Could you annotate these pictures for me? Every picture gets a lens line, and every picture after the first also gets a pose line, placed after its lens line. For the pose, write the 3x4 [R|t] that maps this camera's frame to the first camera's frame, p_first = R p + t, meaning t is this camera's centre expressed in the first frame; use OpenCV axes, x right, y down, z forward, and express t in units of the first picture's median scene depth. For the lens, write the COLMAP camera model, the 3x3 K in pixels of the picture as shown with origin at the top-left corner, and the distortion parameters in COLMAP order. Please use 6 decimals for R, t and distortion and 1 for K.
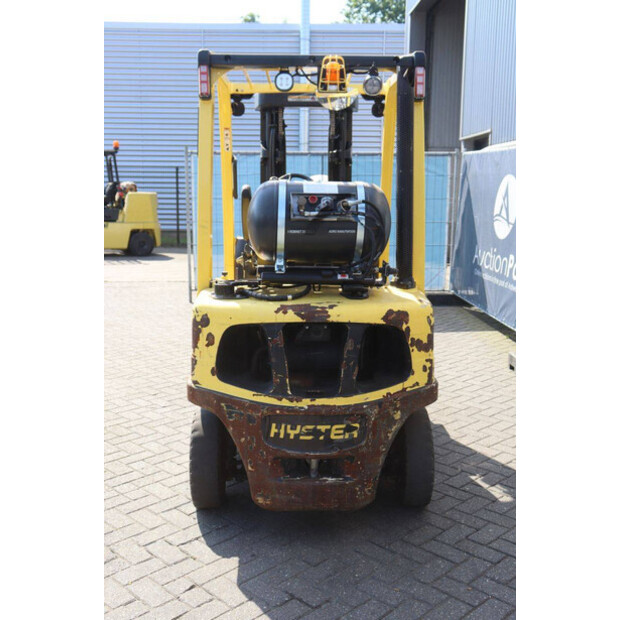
lens RADIAL K [[719.2, 0, 300.1], [0, 719.2, 310.5], [0, 0, 1]] dist [-0.011819, 0.018329]
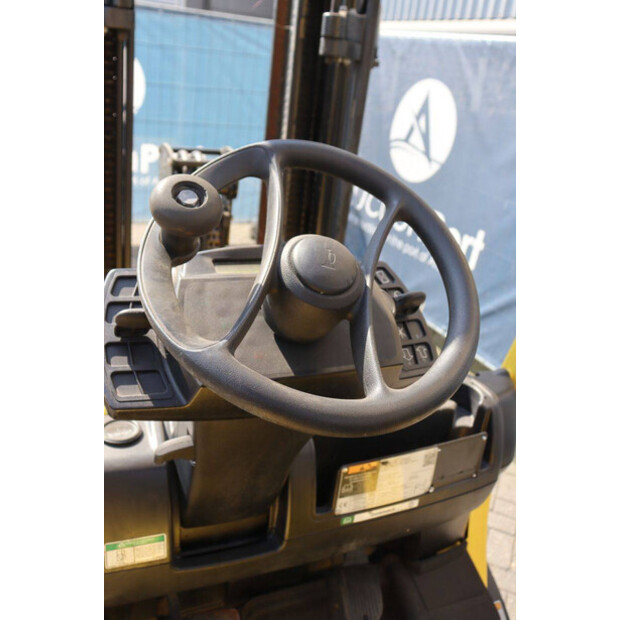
lens RADIAL K [[618.4, 0, 310.0], [0, 618.4, 310.0], [0, 0, 1]] dist [-0.134073, 0.232594]
pose [[0.912600, -0.056957, 0.404867, -0.091768], [-0.041224, 0.972384, 0.229718, -0.274892], [-0.406770, -0.226331, 0.885049, 1.295926]]
